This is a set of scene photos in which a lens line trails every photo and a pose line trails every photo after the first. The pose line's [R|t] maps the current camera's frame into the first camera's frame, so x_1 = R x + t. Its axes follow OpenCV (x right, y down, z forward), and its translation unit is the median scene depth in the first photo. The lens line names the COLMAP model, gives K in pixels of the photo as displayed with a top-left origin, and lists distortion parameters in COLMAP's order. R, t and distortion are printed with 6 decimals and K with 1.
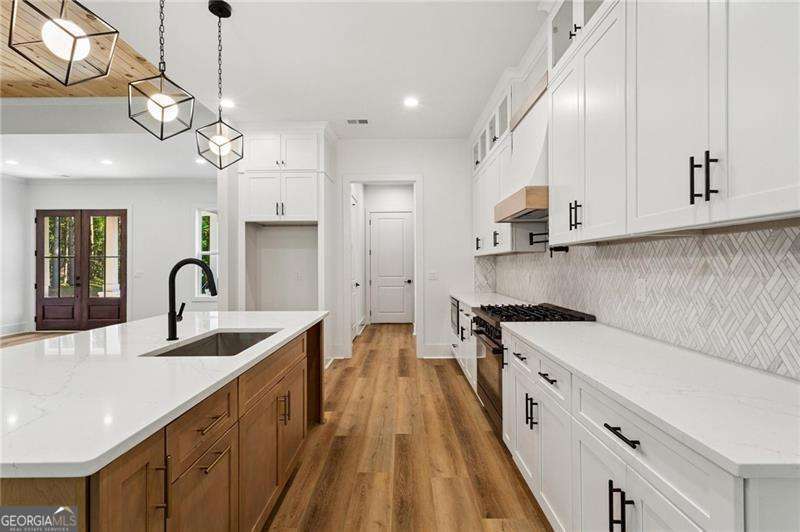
lens RADIAL K [[384.1, 0, 401.8], [0, 384.1, 262.5], [0, 0, 1]] dist [0.002925, -0.000132]
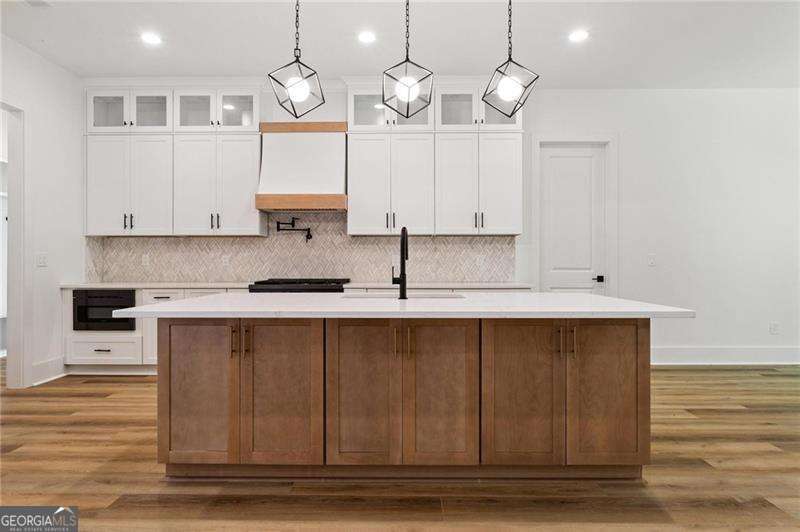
lens RADIAL K [[466.2, 0, 397.3], [0, 466.2, 262.5], [0, 0, 1]] dist [-0.009849, 0.001995]
pose [[0.023739, -0.000291, 0.999718, -1.117908], [-0.008512, 0.999964, 0.000493, 0.049571], [-0.999682, -0.008521, 0.023736, 0.560311]]
